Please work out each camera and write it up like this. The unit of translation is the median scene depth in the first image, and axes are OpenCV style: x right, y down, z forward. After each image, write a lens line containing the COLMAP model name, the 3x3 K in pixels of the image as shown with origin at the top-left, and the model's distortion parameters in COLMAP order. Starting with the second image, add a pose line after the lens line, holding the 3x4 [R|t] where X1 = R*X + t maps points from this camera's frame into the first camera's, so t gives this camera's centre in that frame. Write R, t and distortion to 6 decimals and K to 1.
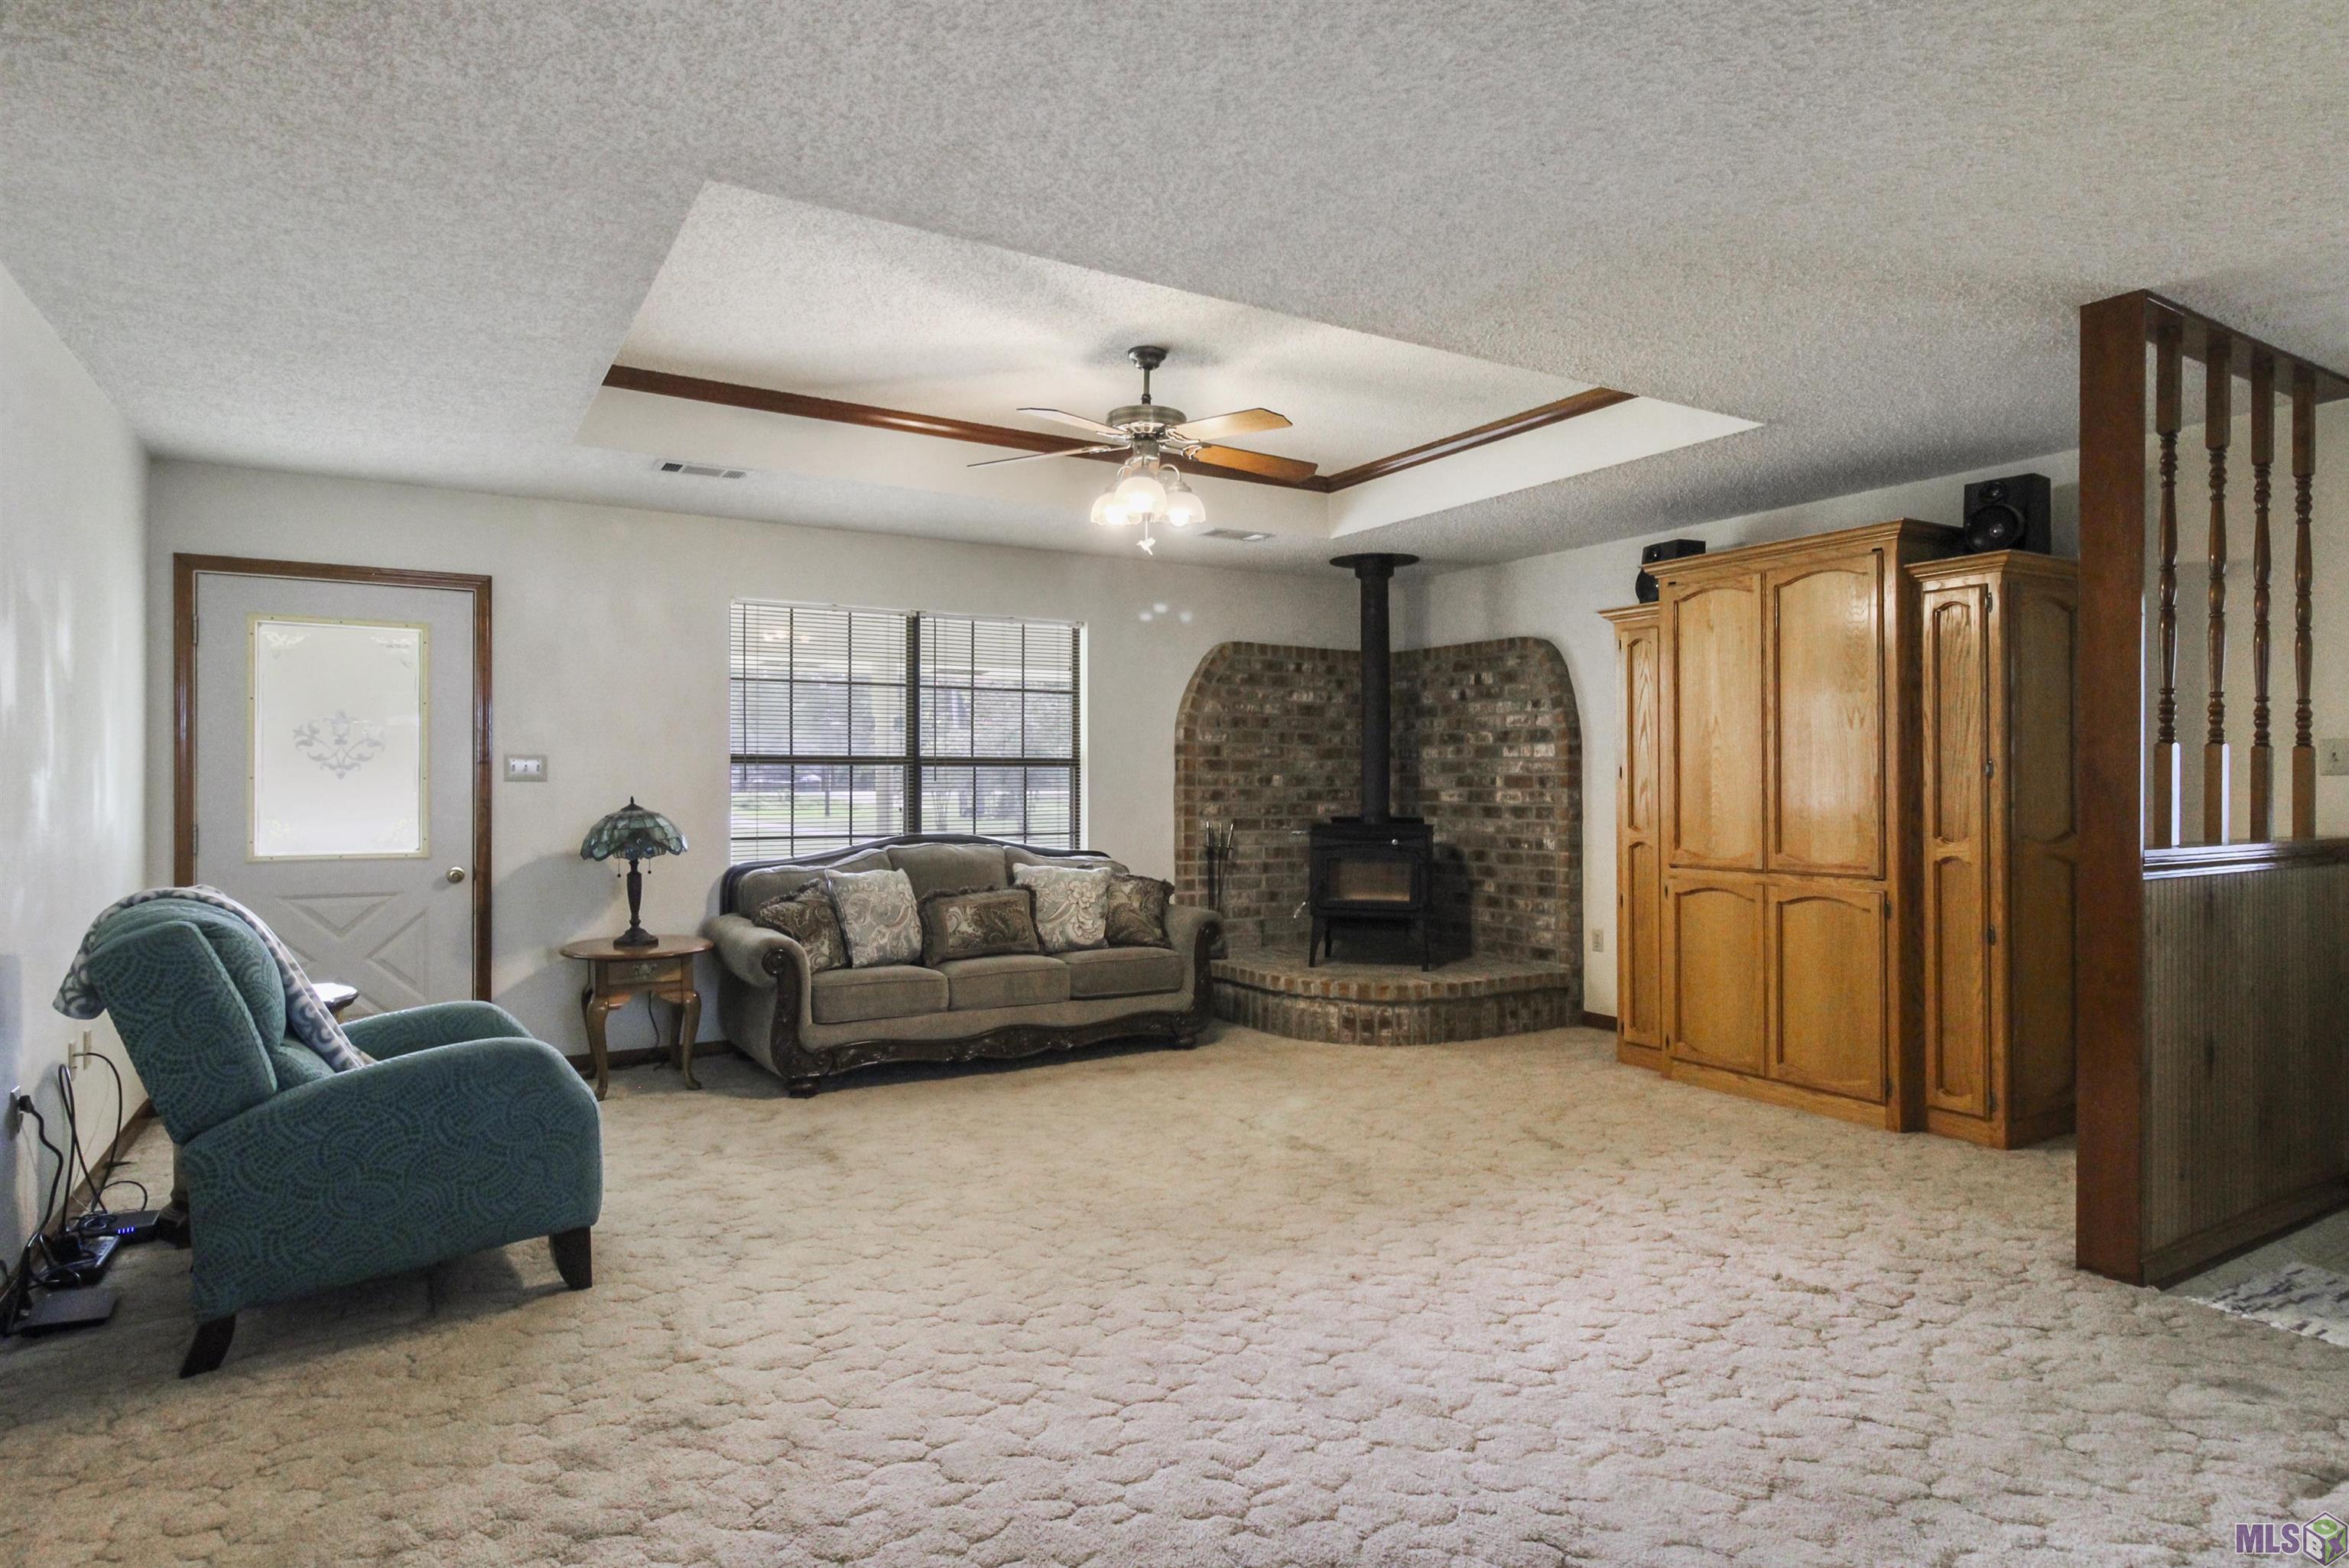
lens RADIAL K [[1283.4, 0, 1174.5], [0, 1283.4, 784.0], [0, 0, 1]] dist [0.002879, 0.000206]
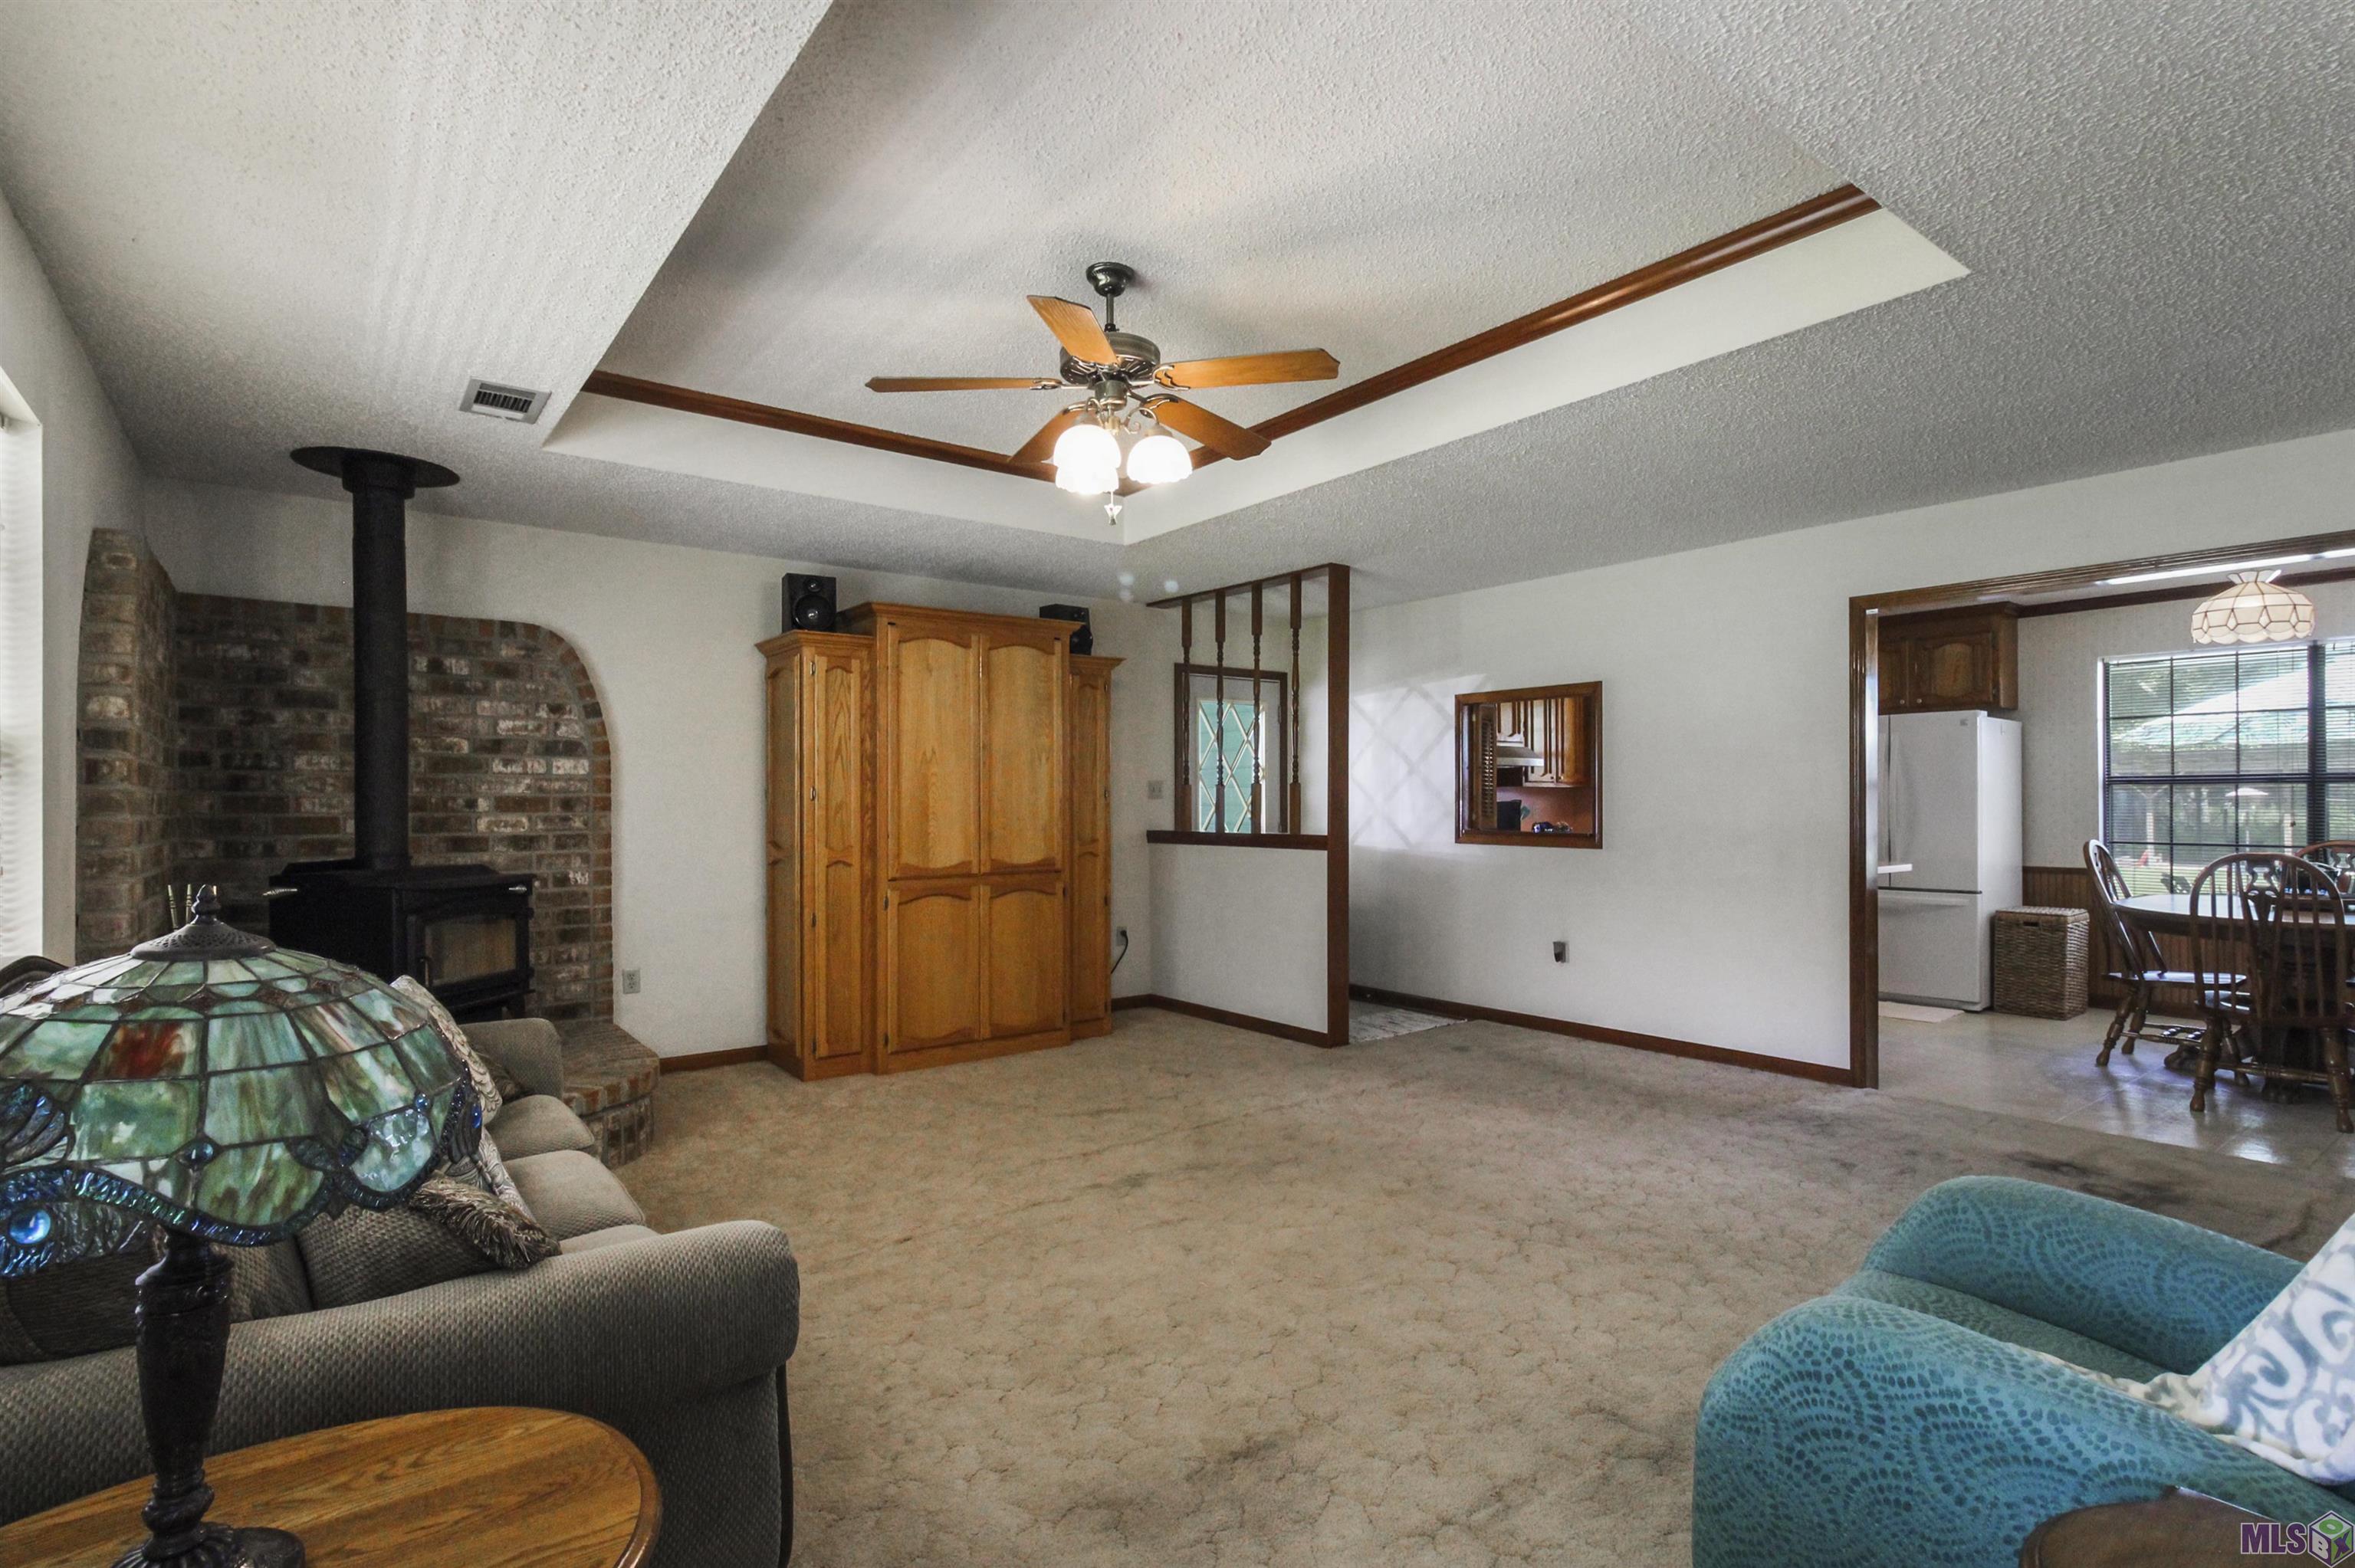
lens RADIAL K [[1132.6, 0, 1182.9], [0, 1132.6, 788.7], [0, 0, 1]] dist [0.001261, 0.000859]
pose [[-0.109633, 0.016676, 0.993832, -0.487446], [0.005242, 0.999855, -0.016199, 0.002200], [-0.993958, 0.003434, -0.109705, 0.685498]]
